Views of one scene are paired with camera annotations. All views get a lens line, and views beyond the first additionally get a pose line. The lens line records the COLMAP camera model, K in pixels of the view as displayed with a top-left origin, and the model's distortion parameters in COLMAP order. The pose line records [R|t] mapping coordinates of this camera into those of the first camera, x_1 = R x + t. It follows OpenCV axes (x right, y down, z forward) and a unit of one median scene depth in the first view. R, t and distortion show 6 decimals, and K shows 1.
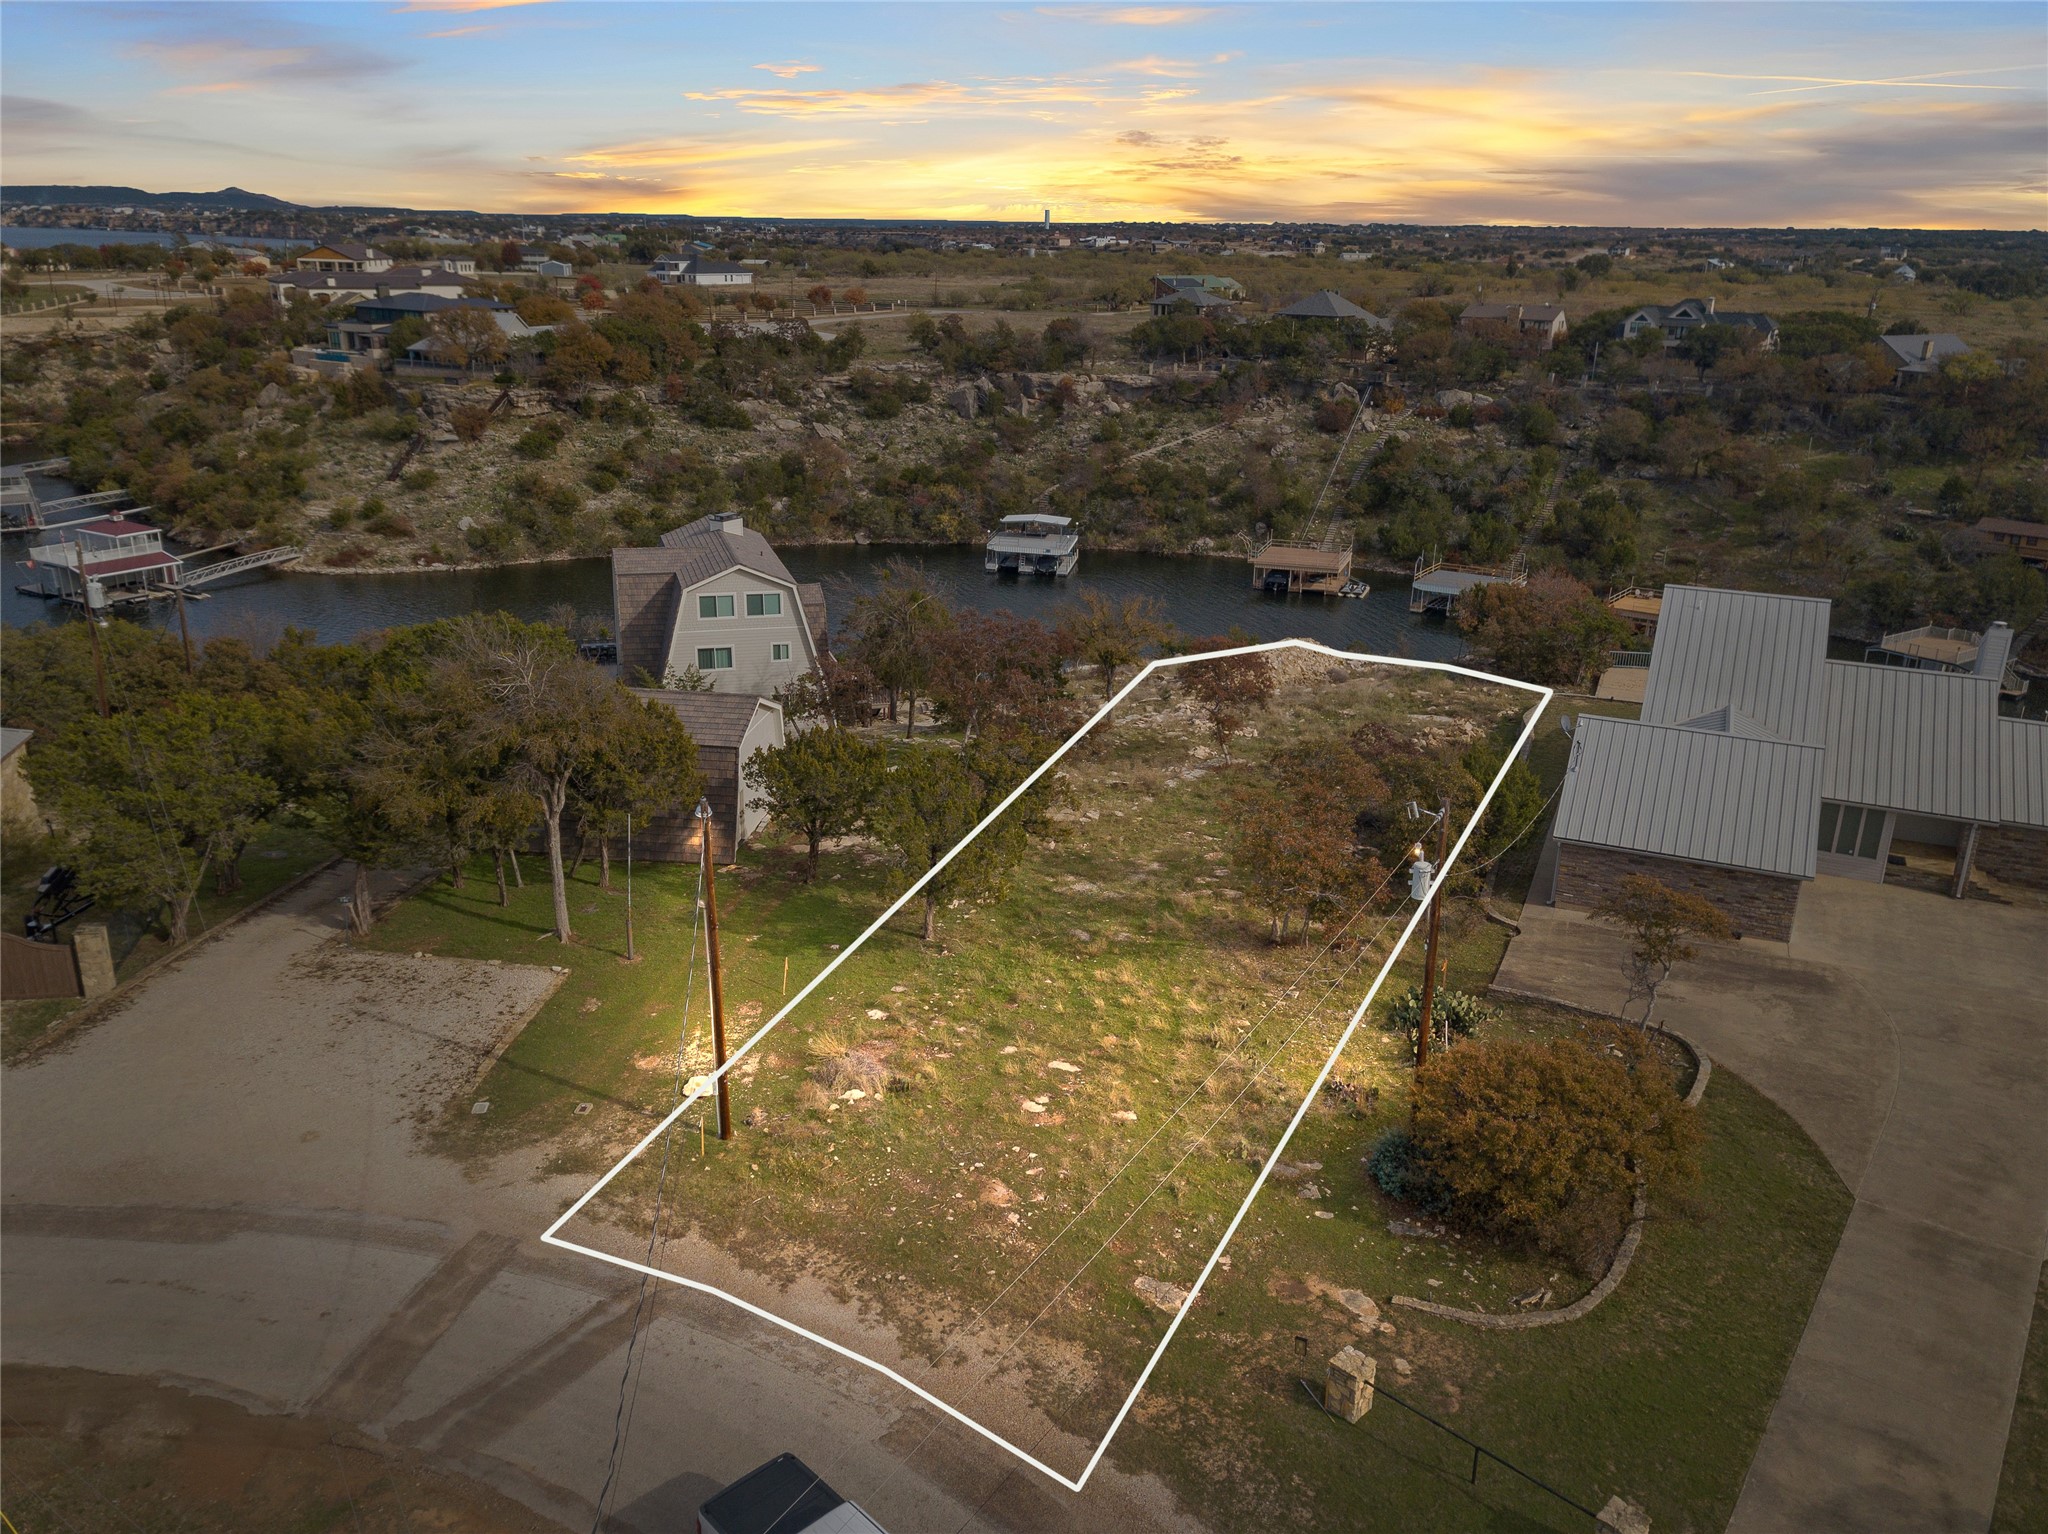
lens RADIAL K [[1548.5, 0, 1024.0], [0, 1548.5, 767.0], [0, 0, 1]] dist [0.014905, 0.029777]
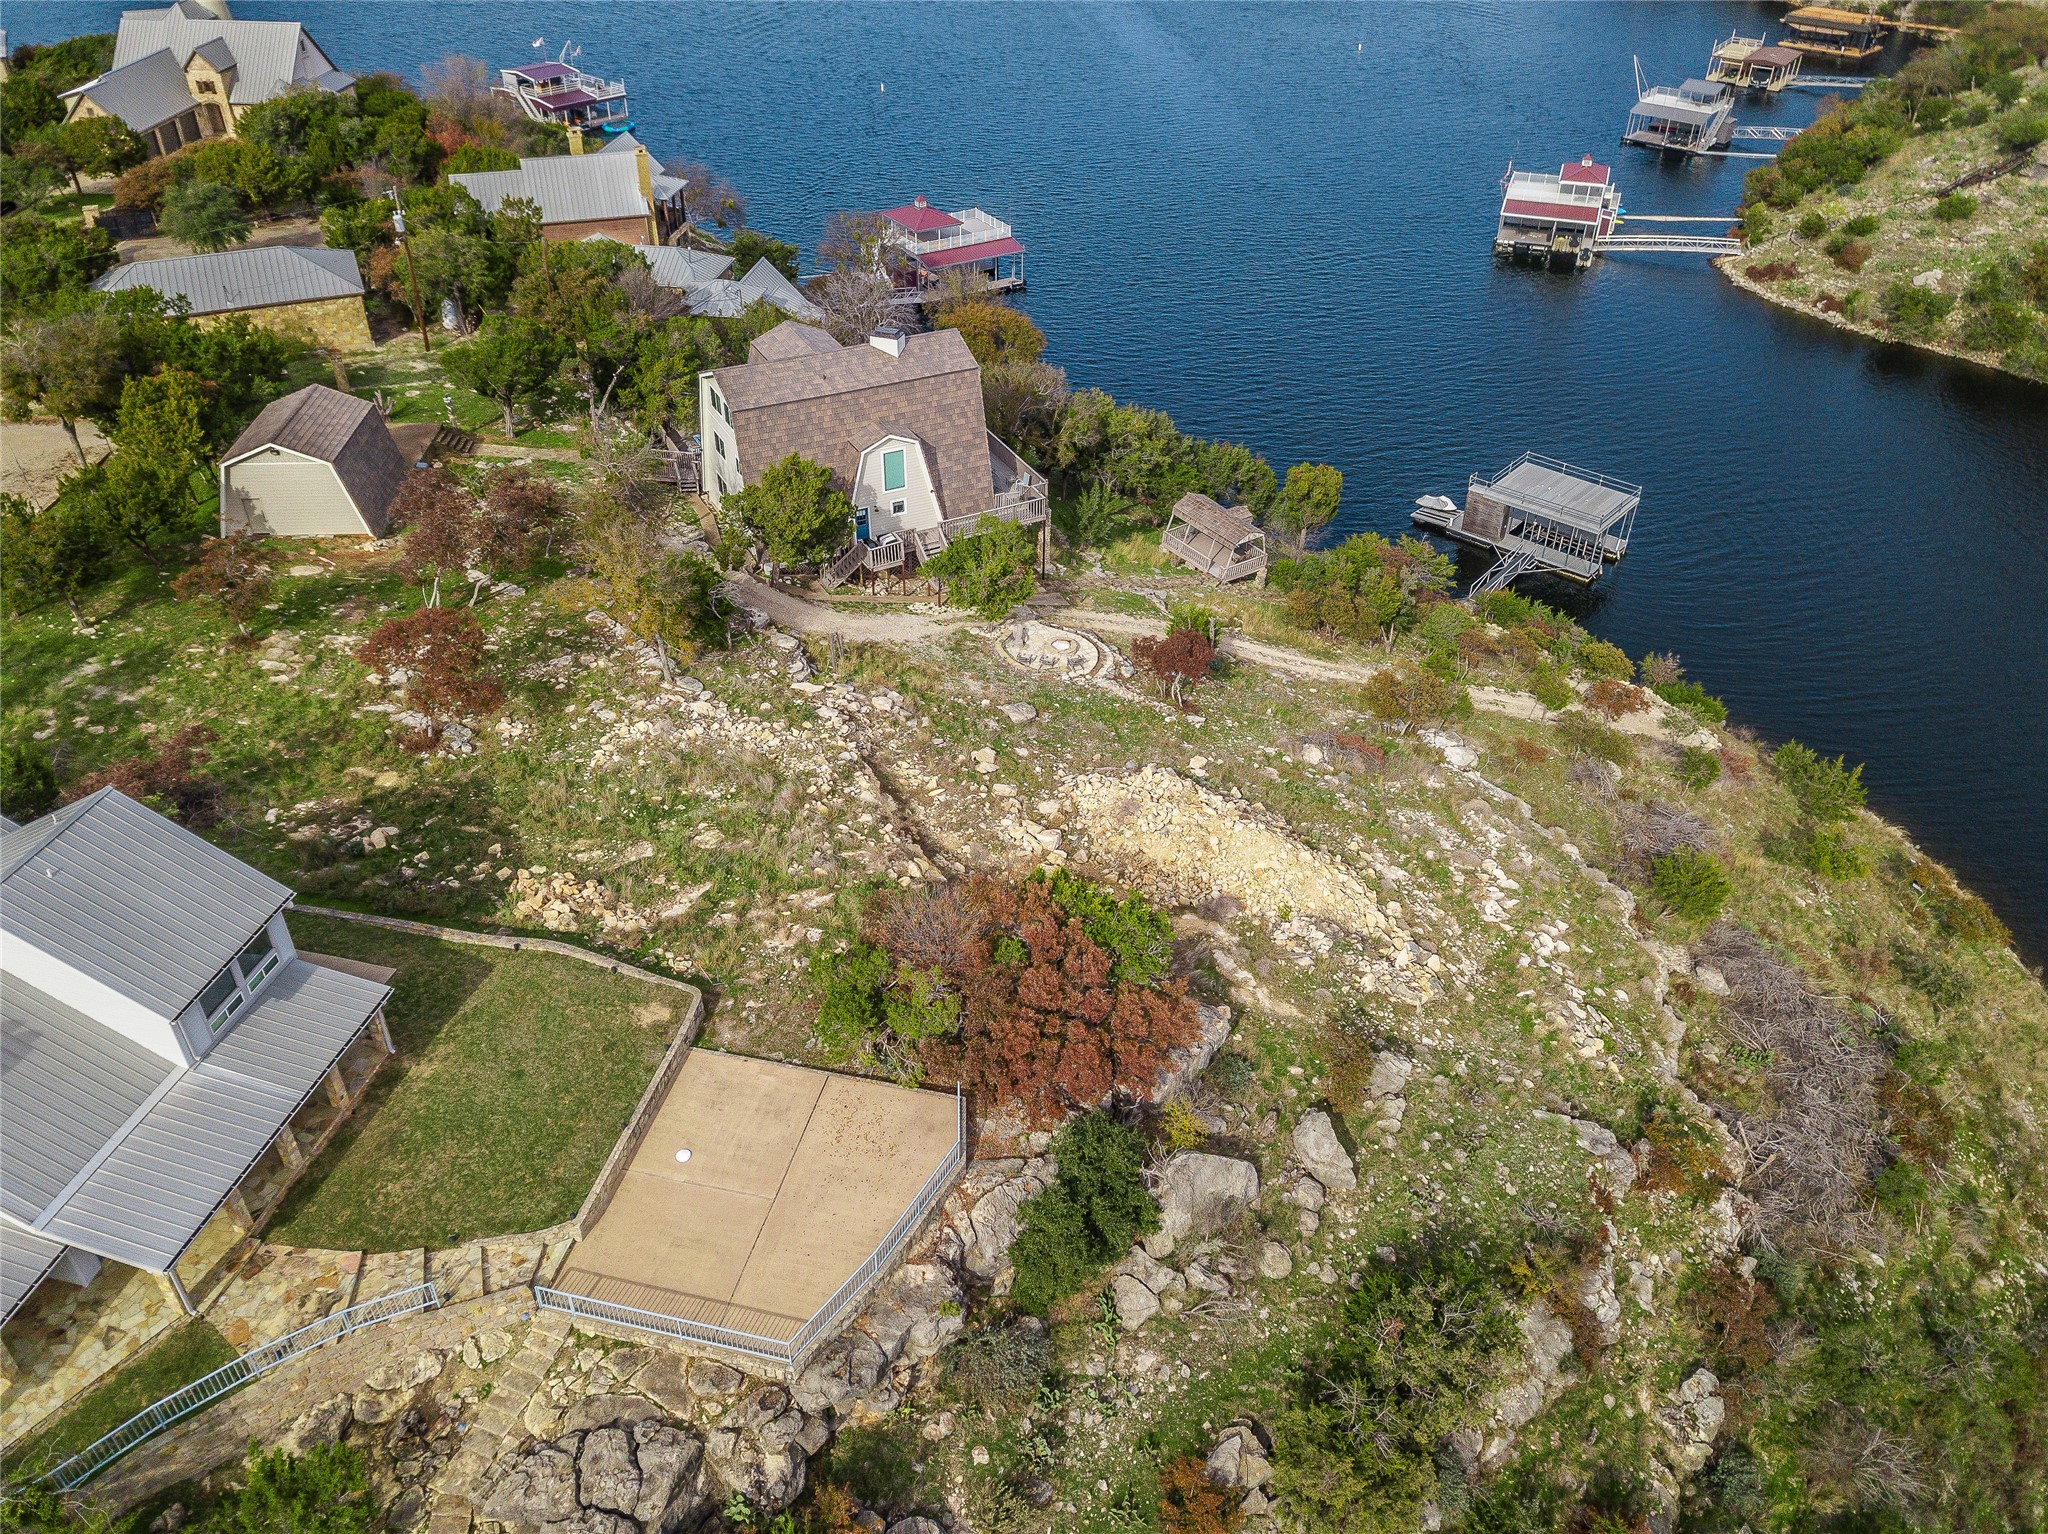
lens RADIAL K [[1555.2, 0, 1019.6], [0, 1555.2, 767.0], [0, 0, 1]] dist [0.009440, -0.001132]
pose [[0.205193, 0.569066, -0.796279, 0.298108], [-0.334346, 0.805402, 0.489429, -0.176858], [0.919842, 0.165805, 0.355527, 0.307464]]
